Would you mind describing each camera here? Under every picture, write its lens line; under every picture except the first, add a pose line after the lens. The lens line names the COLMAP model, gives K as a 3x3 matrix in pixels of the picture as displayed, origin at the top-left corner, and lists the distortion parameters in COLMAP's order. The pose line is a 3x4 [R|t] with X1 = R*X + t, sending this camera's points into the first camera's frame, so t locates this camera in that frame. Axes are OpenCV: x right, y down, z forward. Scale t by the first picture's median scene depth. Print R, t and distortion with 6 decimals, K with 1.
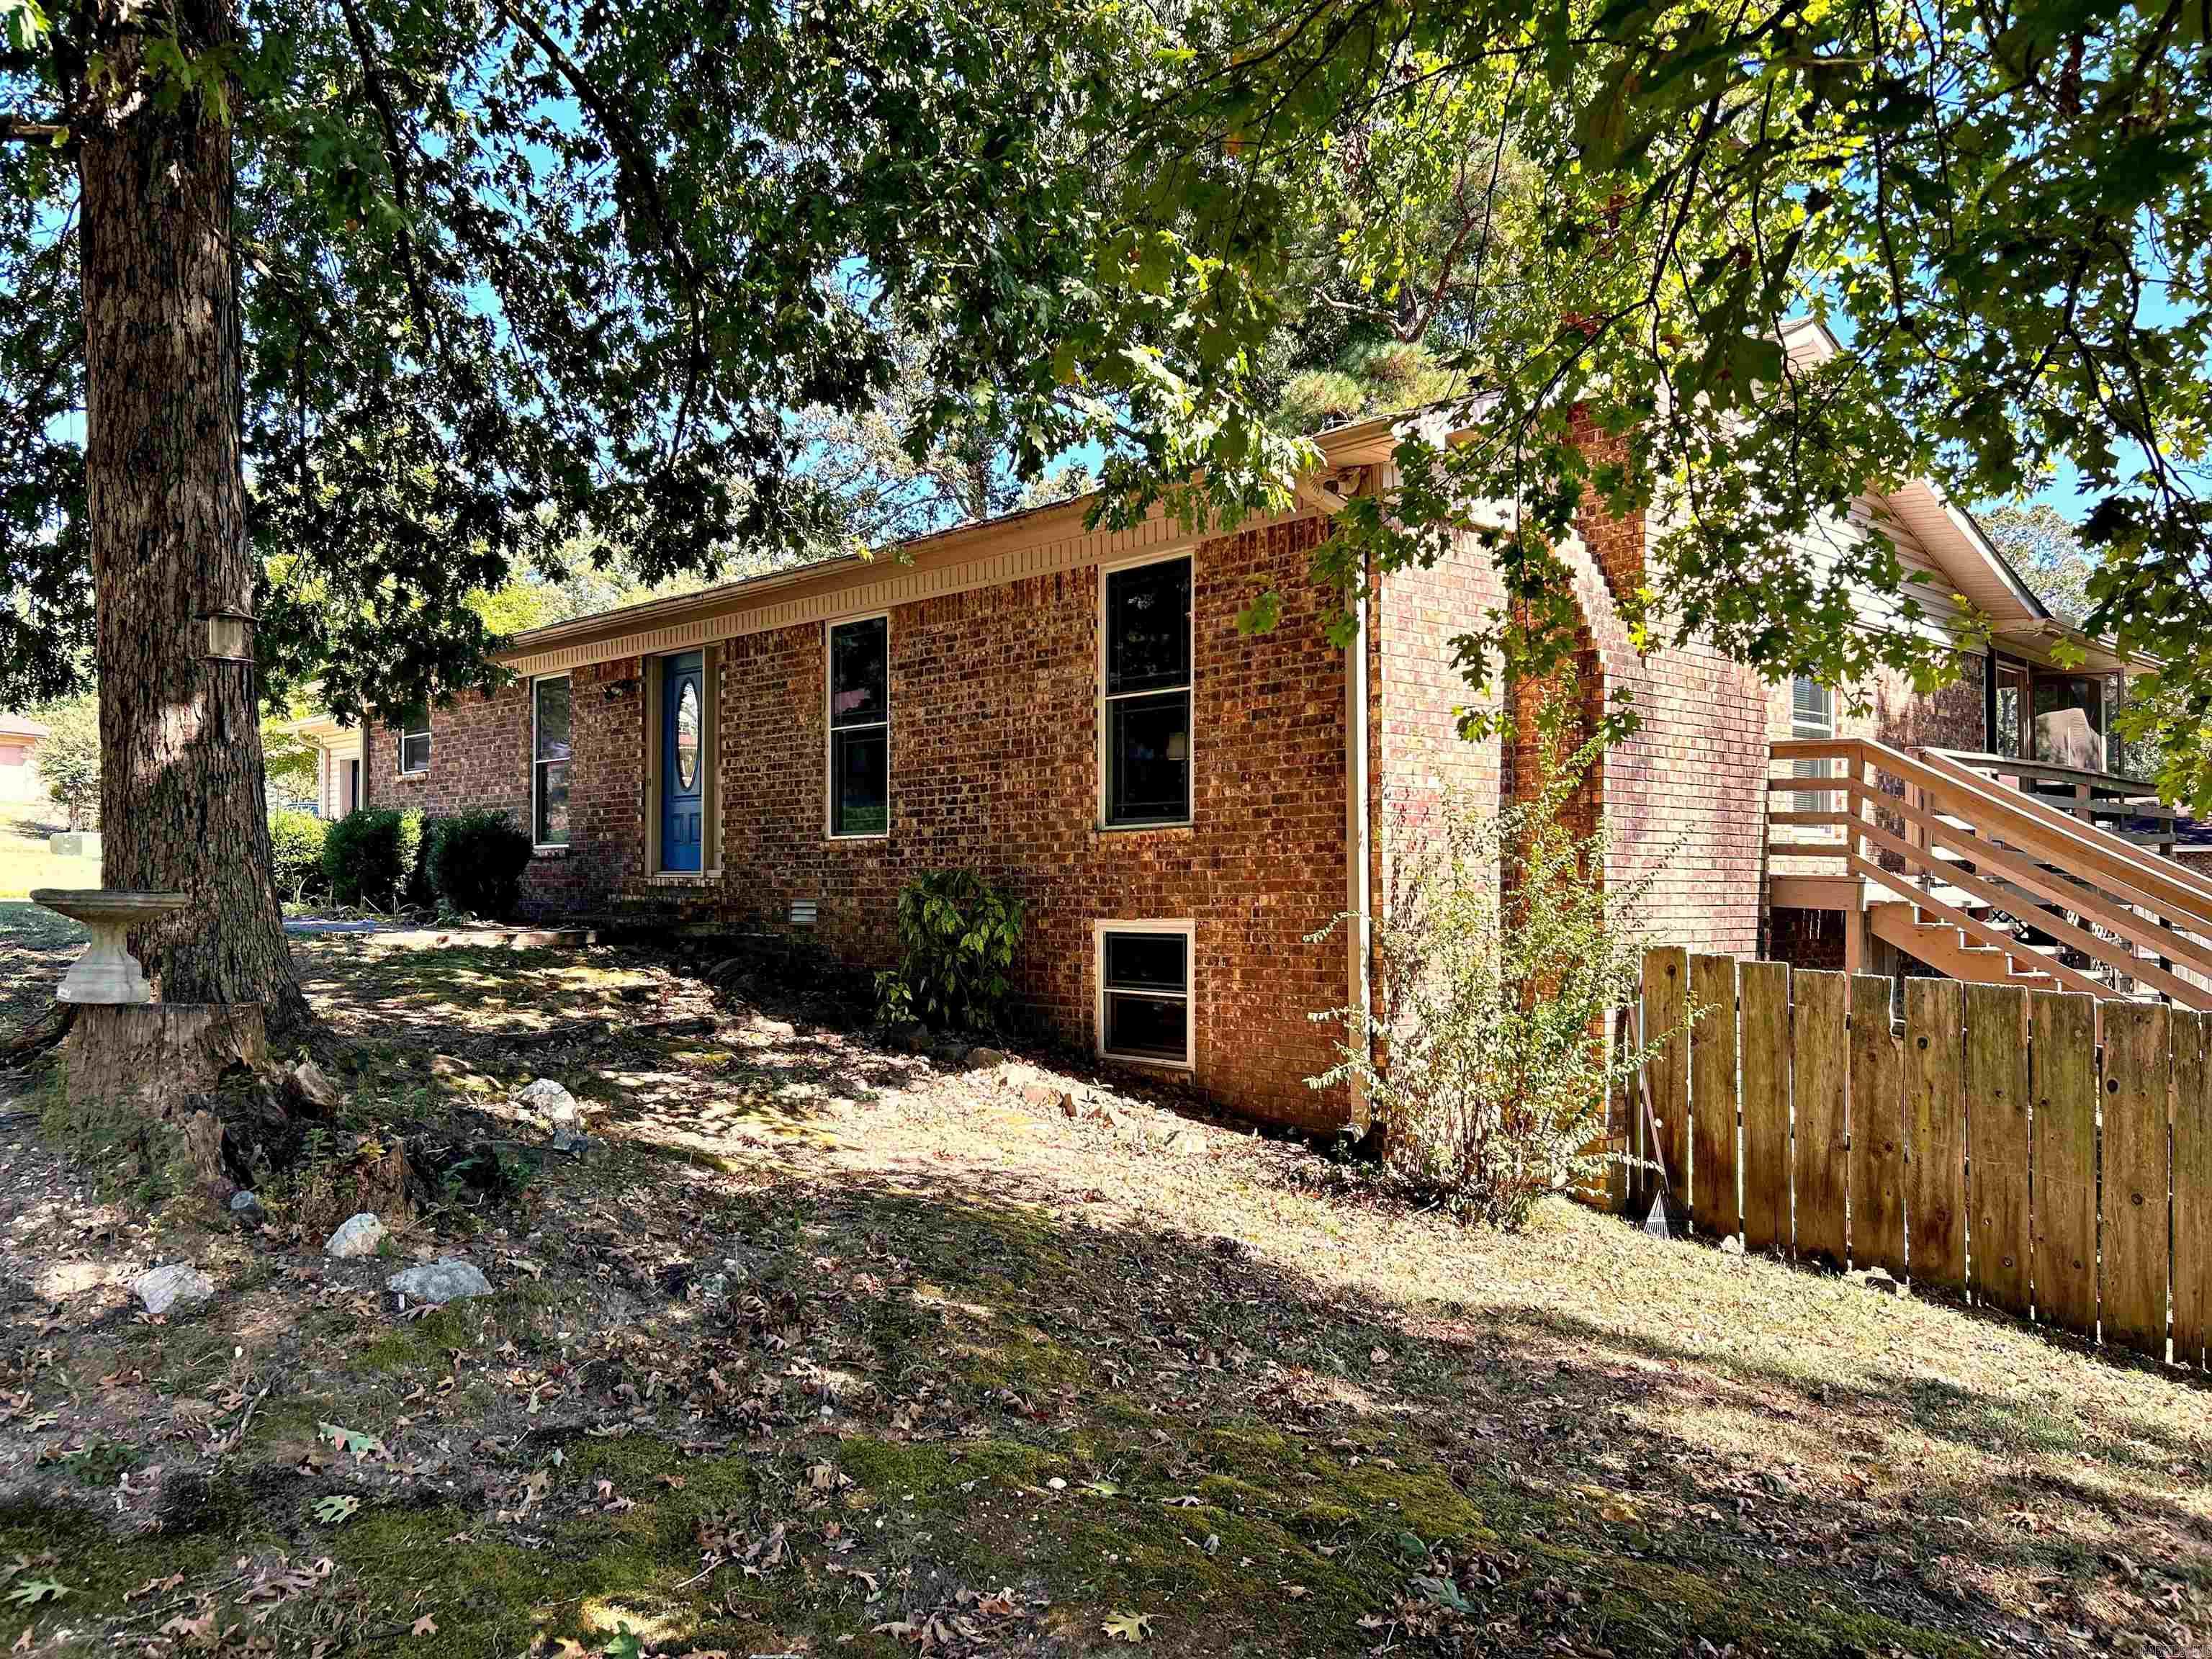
lens RADIAL K [[1678.9, 0, 1098.1], [0, 1678.9, 873.9], [0, 0, 1]] dist [0.106763, -0.123890]
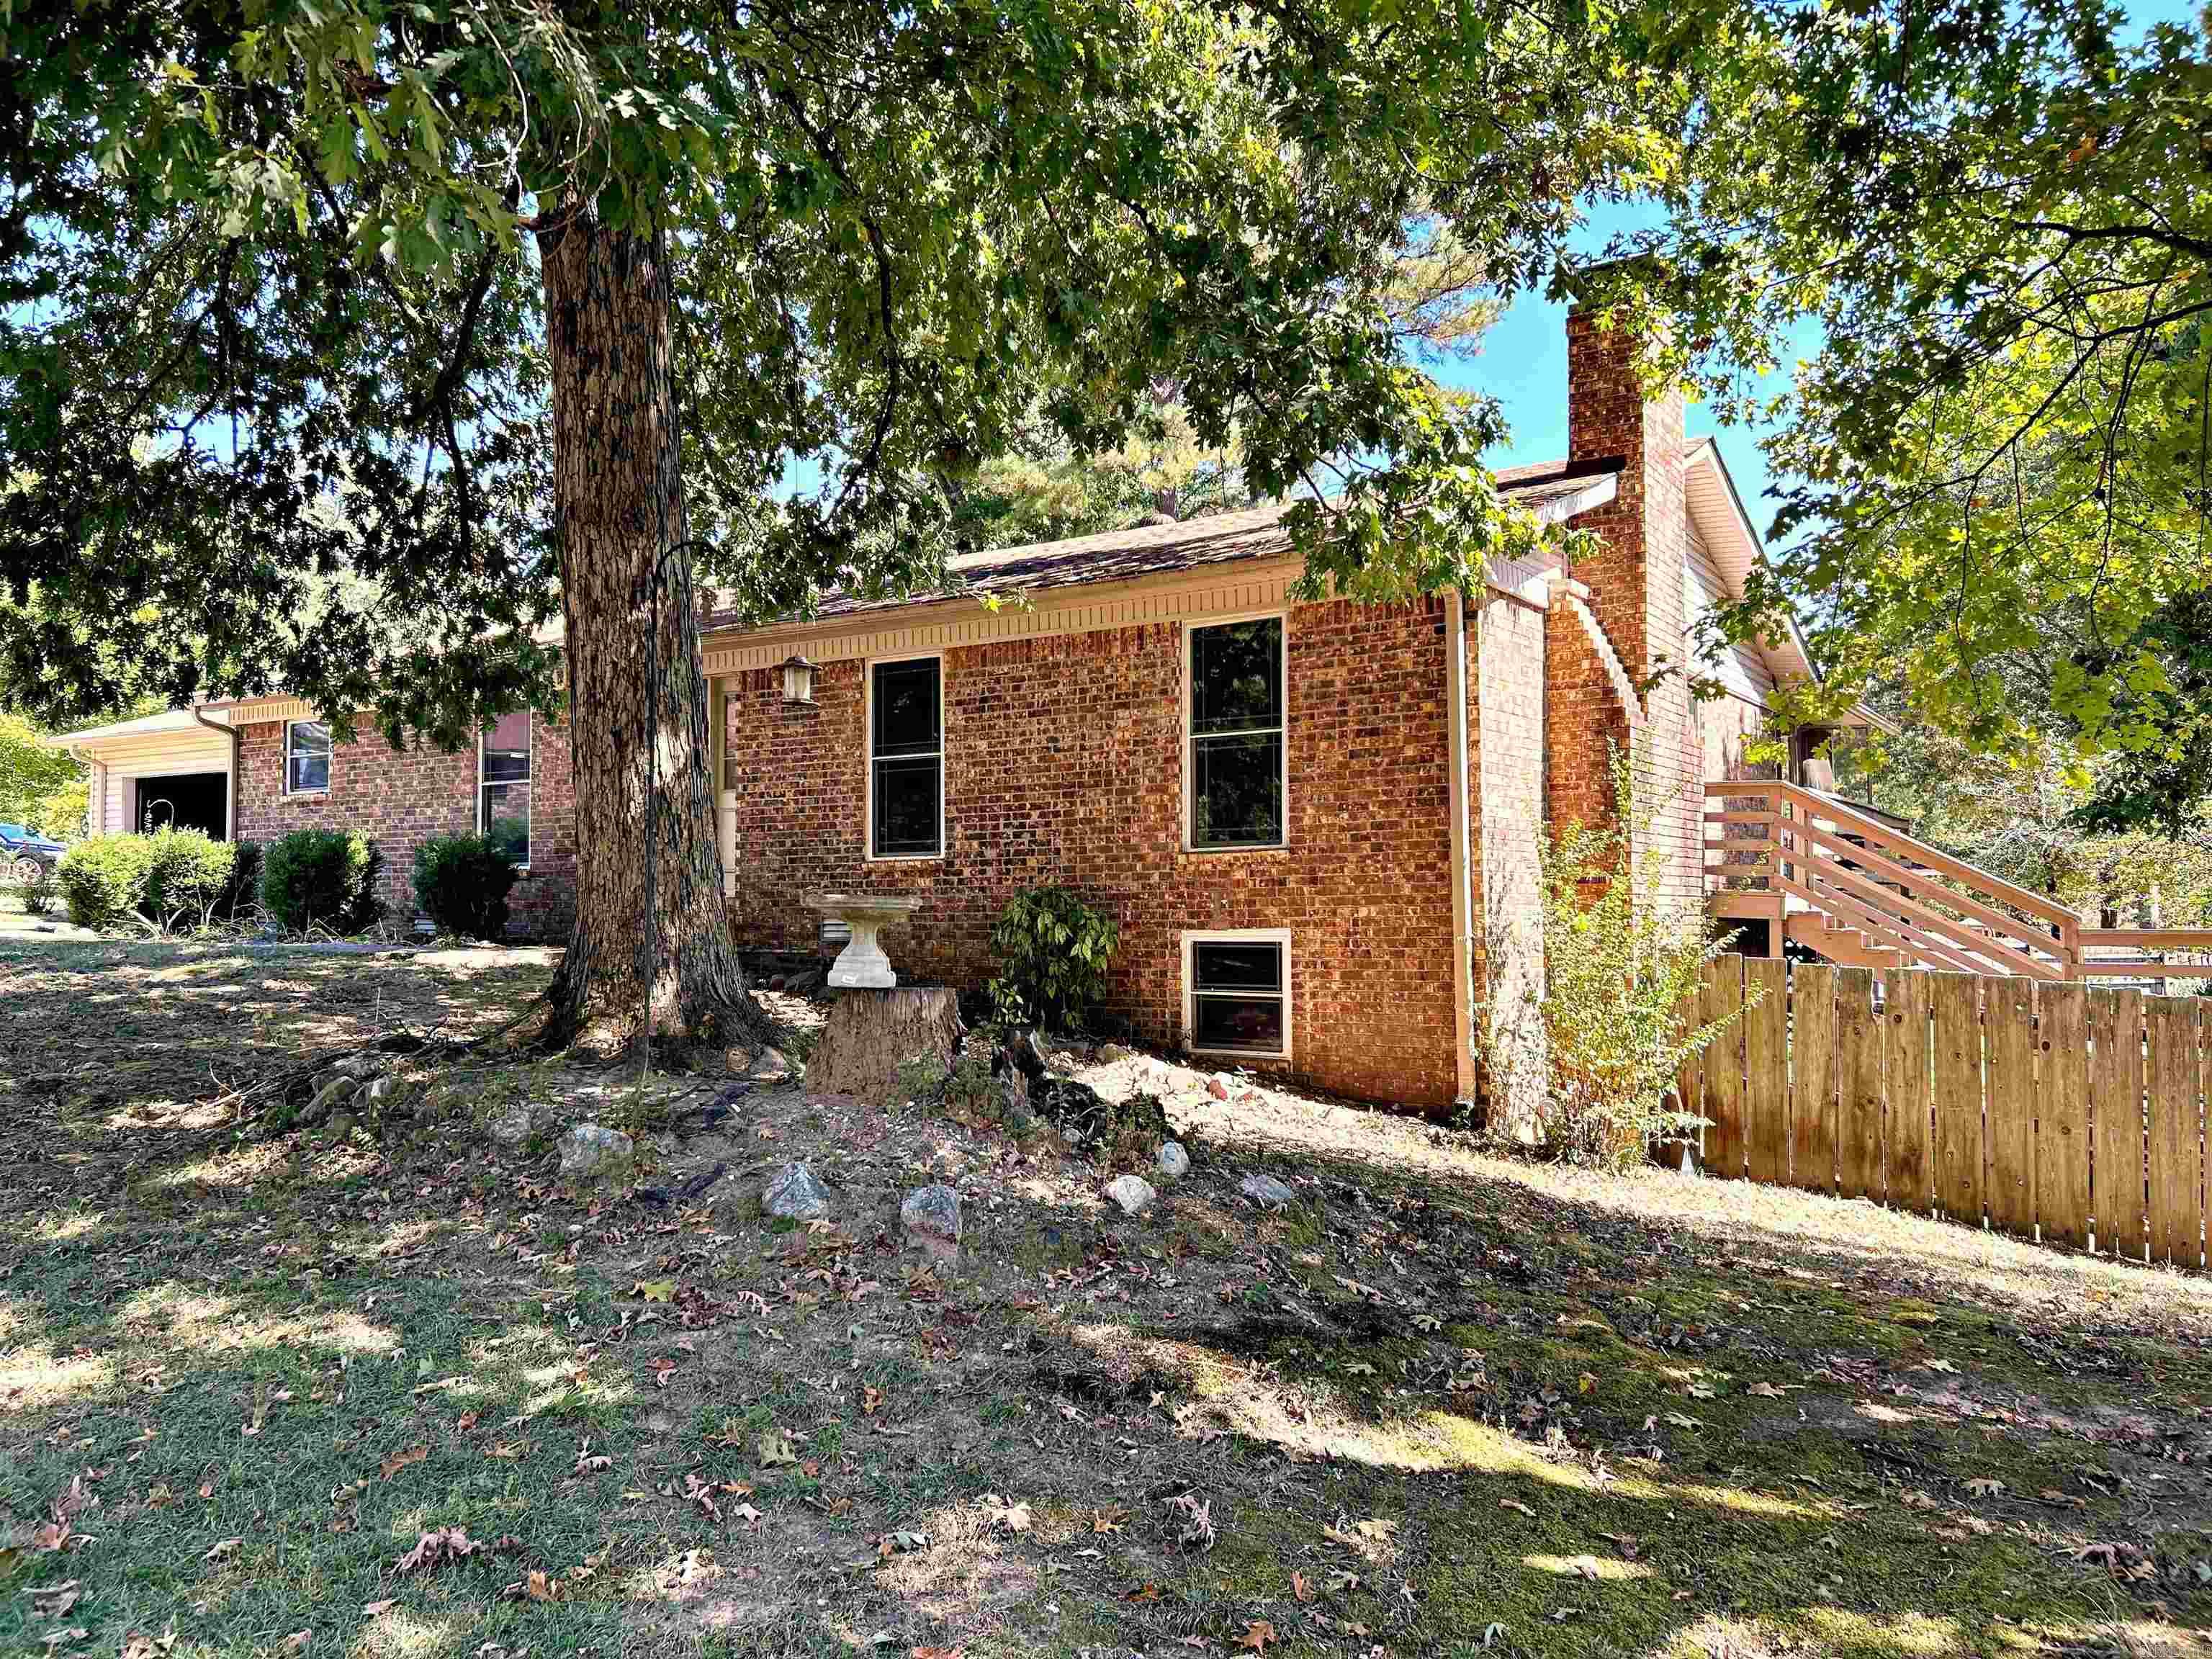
lens RADIAL K [[1663.6, 0, 1104.9], [0, 1663.6, 853.8], [0, 0, 1]] dist [0.088780, -0.122154]
pose [[0.975695, 0.002479, 0.219120, -0.302333], [0.003371, 0.999648, -0.026318, 0.004697], [-0.219108, 0.026417, 0.975343, -0.090439]]
